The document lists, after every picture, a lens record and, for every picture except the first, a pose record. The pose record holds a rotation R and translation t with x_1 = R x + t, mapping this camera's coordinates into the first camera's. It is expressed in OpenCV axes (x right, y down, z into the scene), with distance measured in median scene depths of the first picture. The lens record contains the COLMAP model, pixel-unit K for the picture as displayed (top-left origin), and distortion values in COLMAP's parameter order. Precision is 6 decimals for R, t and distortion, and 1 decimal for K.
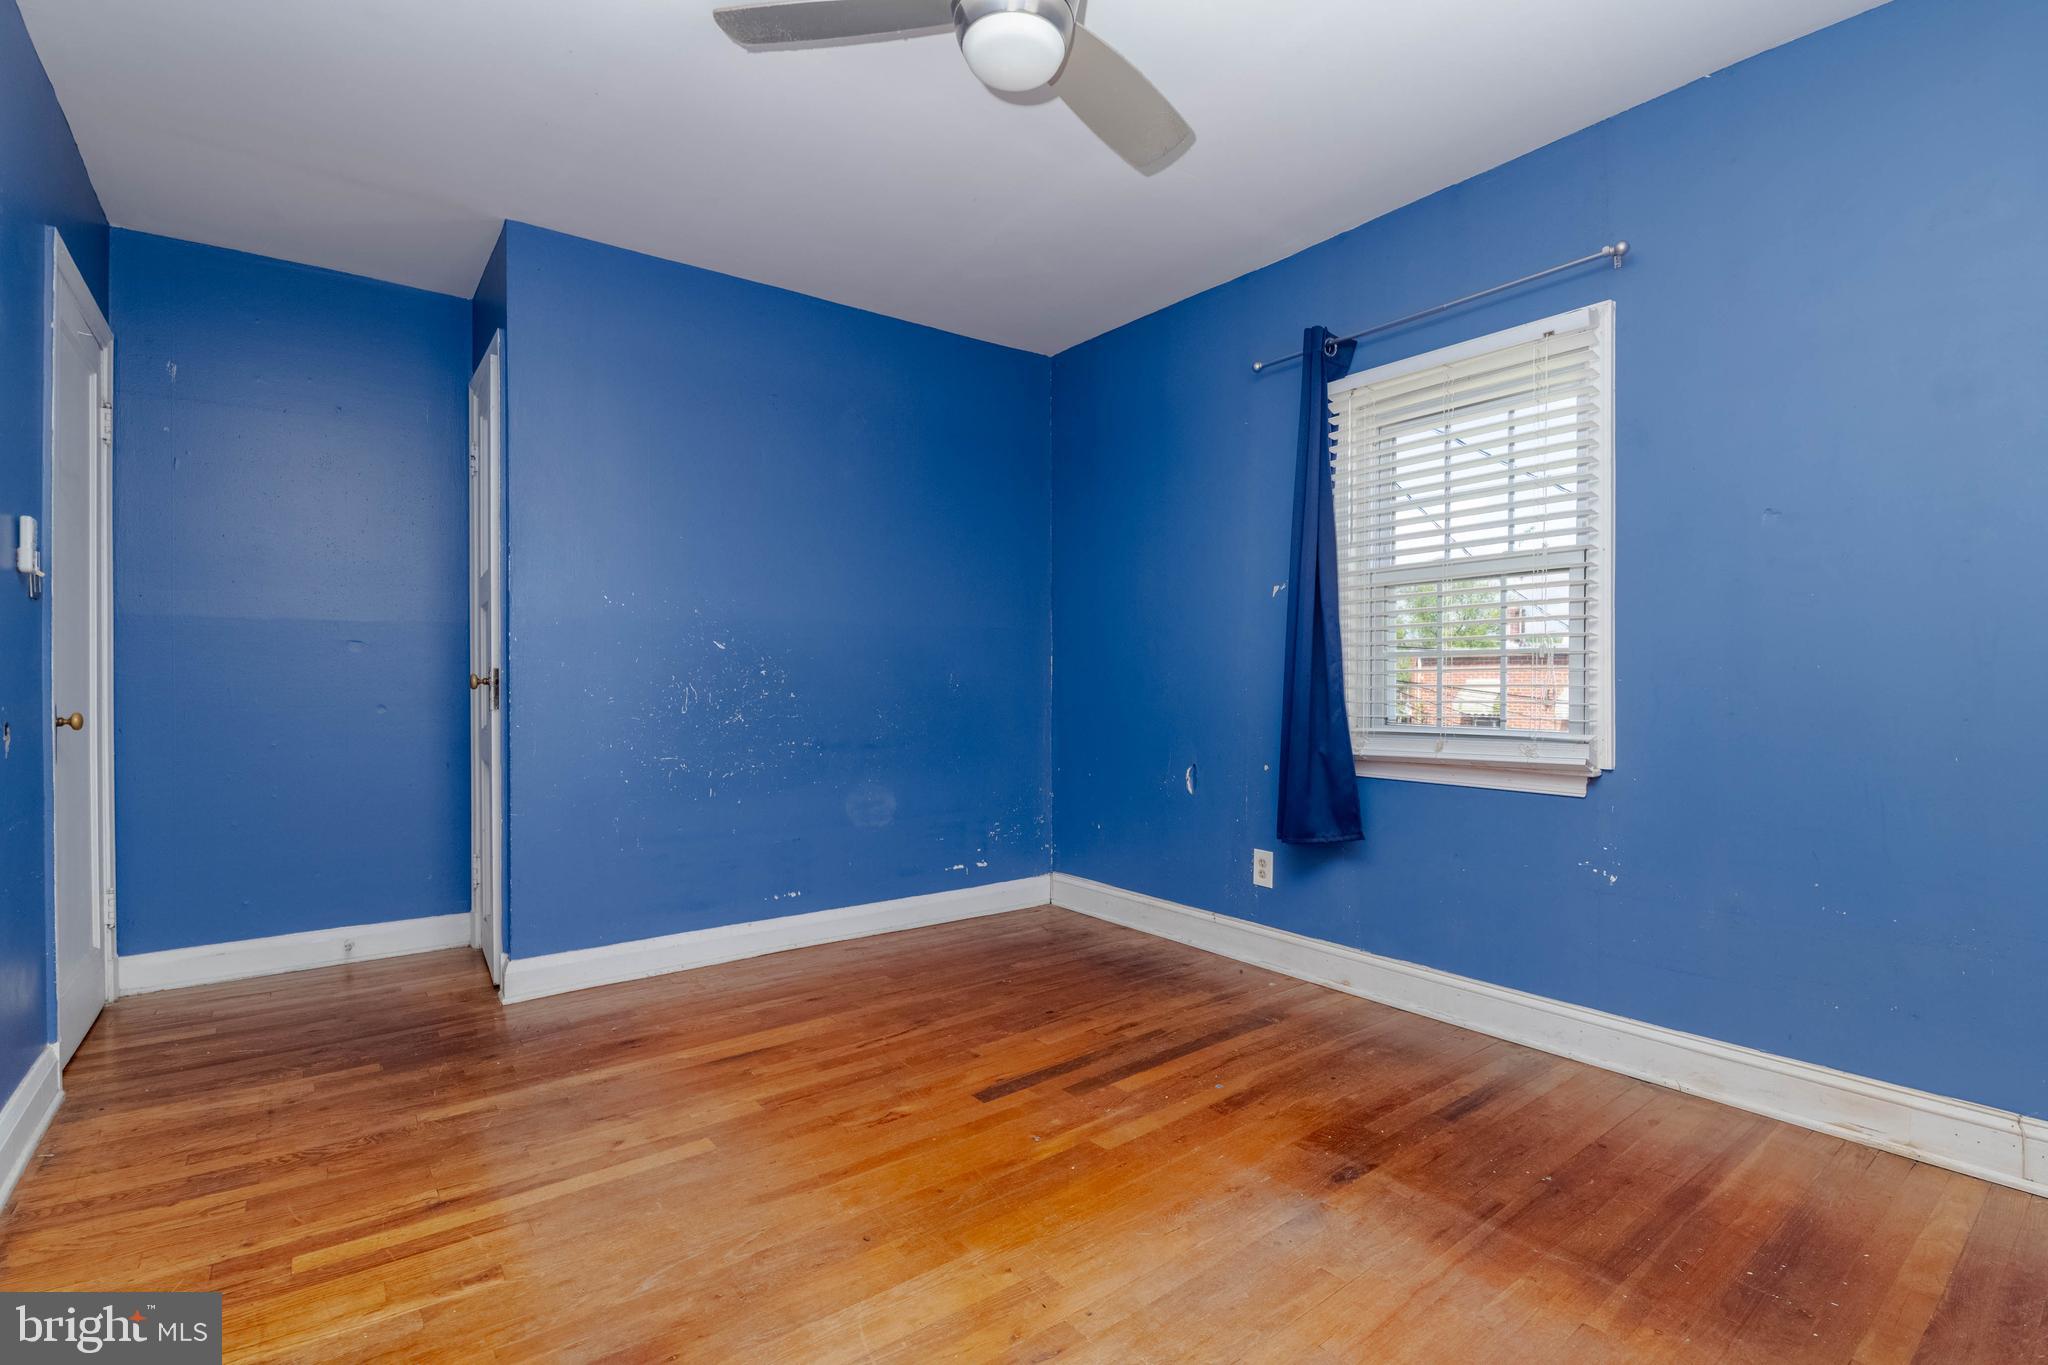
lens RADIAL K [[942.5, 0, 1032.9], [0, 942.5, 682.3], [0, 0, 1]] dist [-0.002368, -0.001326]
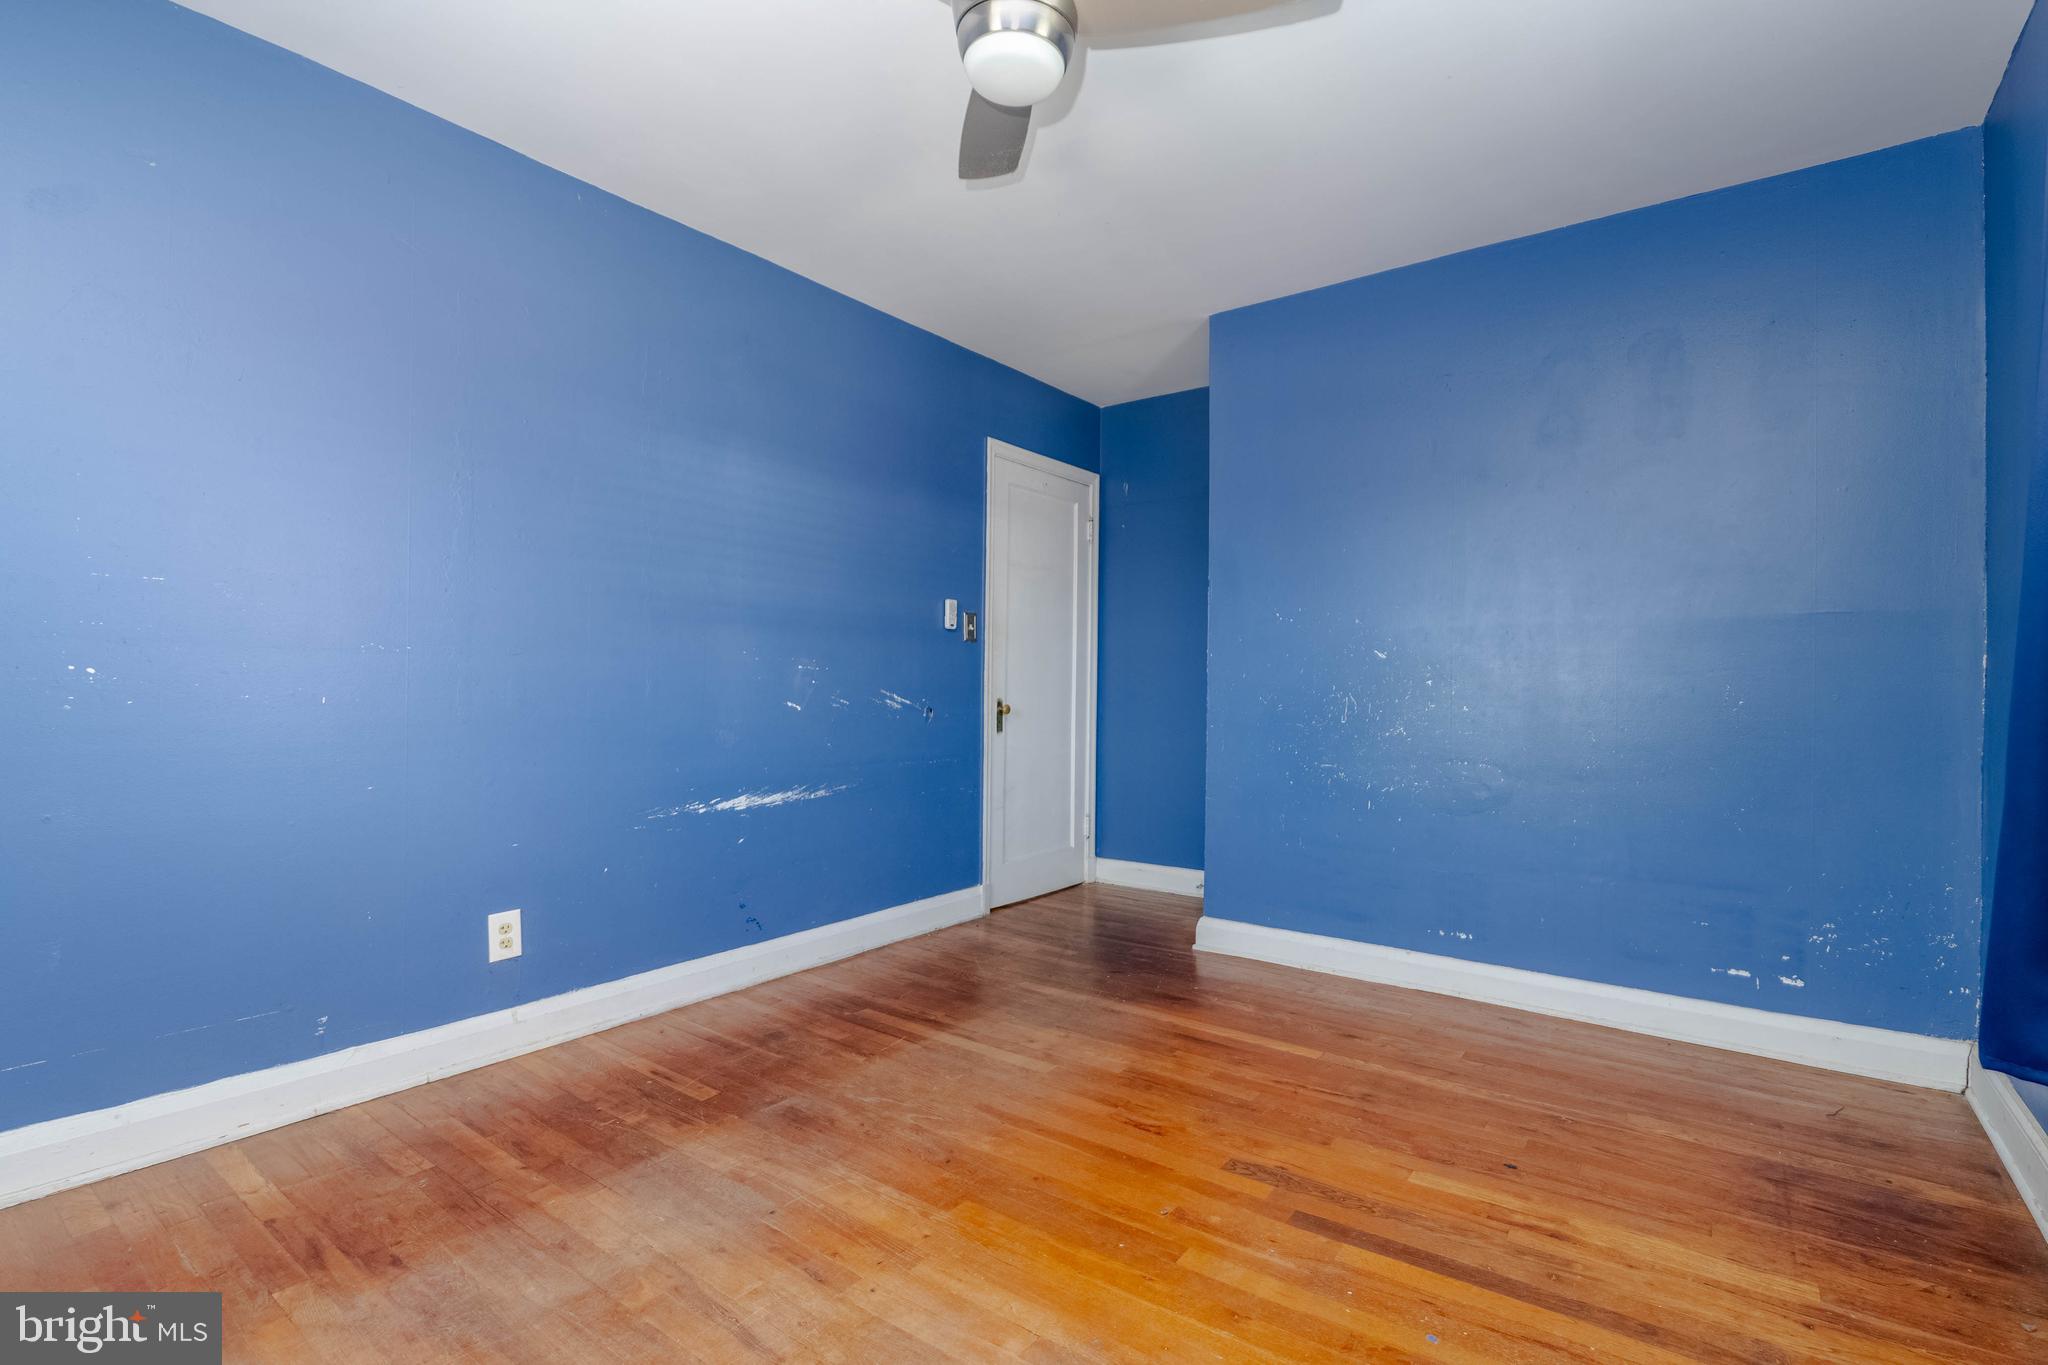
lens RADIAL K [[942.5, 0, 1032.9], [0, 942.5, 682.3], [0, 0, 1]] dist [-0.002368, -0.001326]
pose [[0.282995, 0.001879, -0.959119, 0.671561], [-0.012969, 0.999914, -0.001868, -0.005603], [0.959034, 0.012968, 0.282995, 0.518096]]
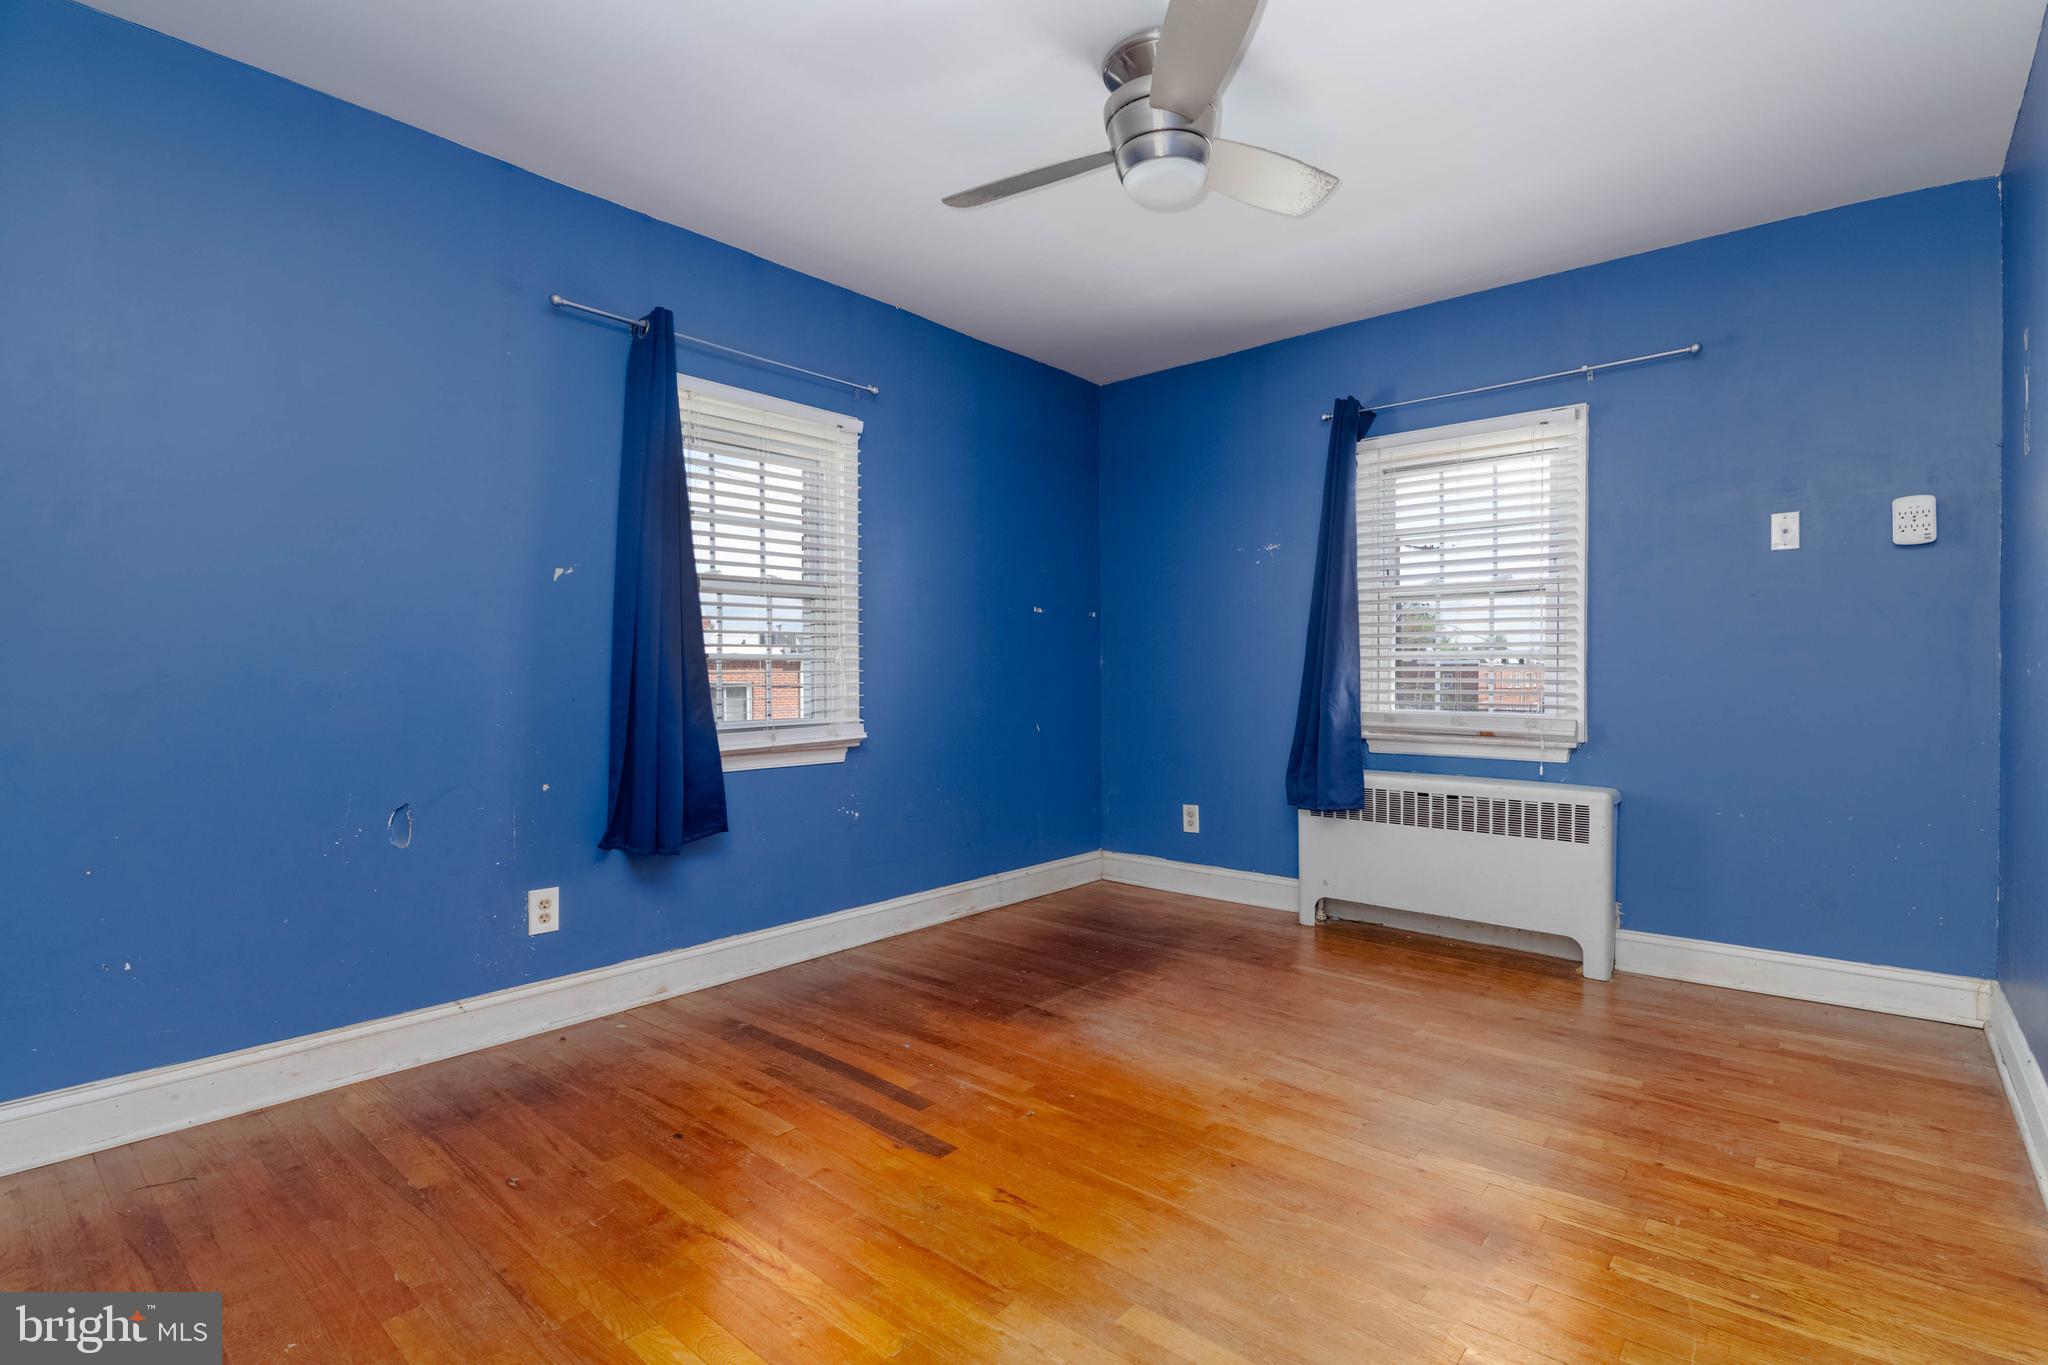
lens RADIAL K [[975.9, 0, 1005.4], [0, 975.9, 677.6], [0, 0, 1]] dist [0.000970, -0.001141]
pose [[-0.190979, 0.001480, 0.981593, -0.882386], [0.005753, 0.999983, -0.000389, -0.003070], [-0.981577, 0.005573, -0.190985, 1.020692]]
